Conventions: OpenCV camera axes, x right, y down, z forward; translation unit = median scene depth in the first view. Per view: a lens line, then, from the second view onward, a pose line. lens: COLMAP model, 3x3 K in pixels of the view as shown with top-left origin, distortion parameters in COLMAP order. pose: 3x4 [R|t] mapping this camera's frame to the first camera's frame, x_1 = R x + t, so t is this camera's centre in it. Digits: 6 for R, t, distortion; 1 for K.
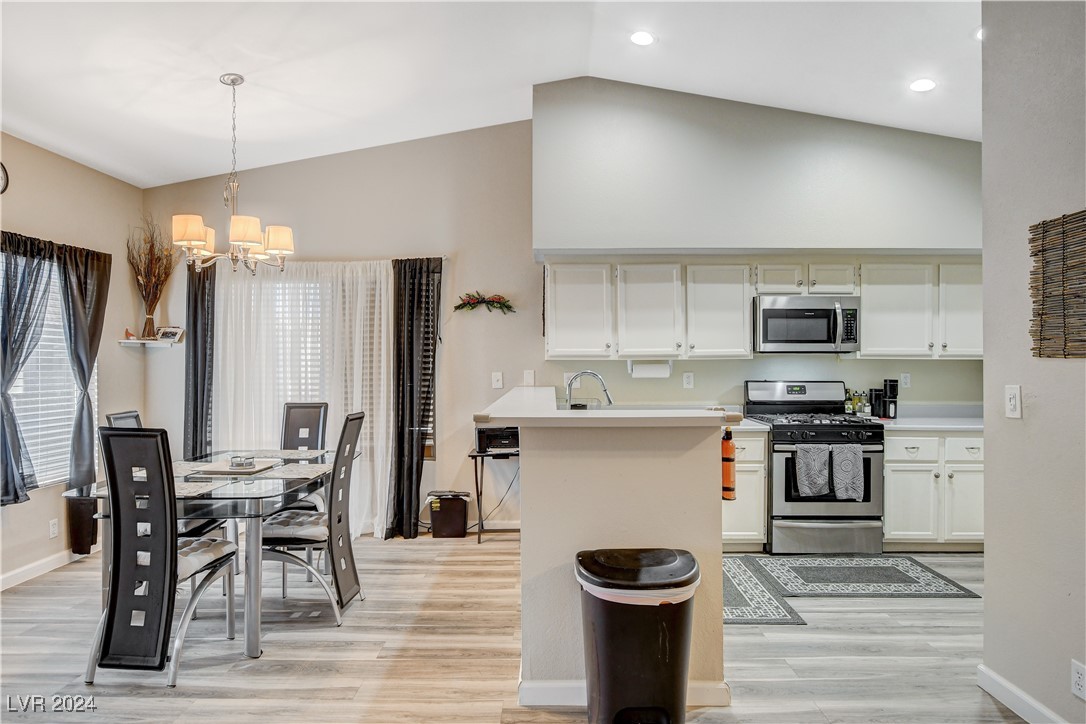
lens RADIAL K [[631.7, 0, 546.7], [0, 631.7, 363.6], [0, 0, 1]] dist [-0.006755, -0.000197]
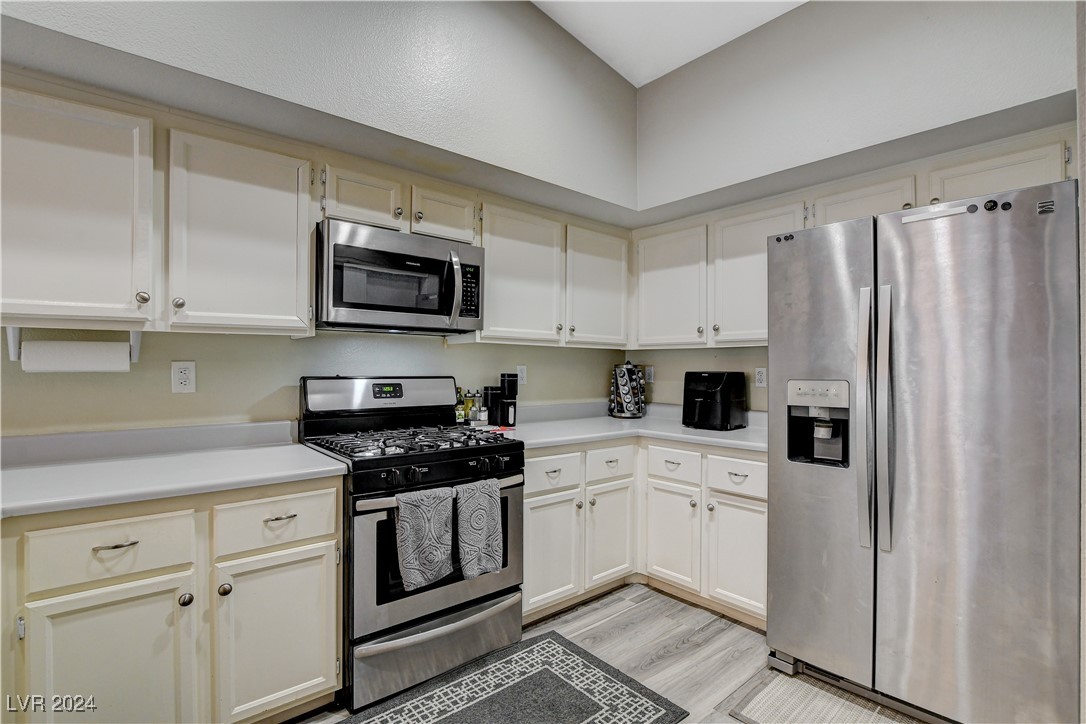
lens RADIAL K [[504.1, 0, 543.1], [0, 504.1, 366.2], [0, 0, 1]] dist [-0.025794, 0.000251]
pose [[0.744401, 0.005450, 0.667711, 0.188999], [-0.006082, 0.999981, -0.001381, 0.018202], [-0.667705, -0.003032, 0.744419, 0.559278]]
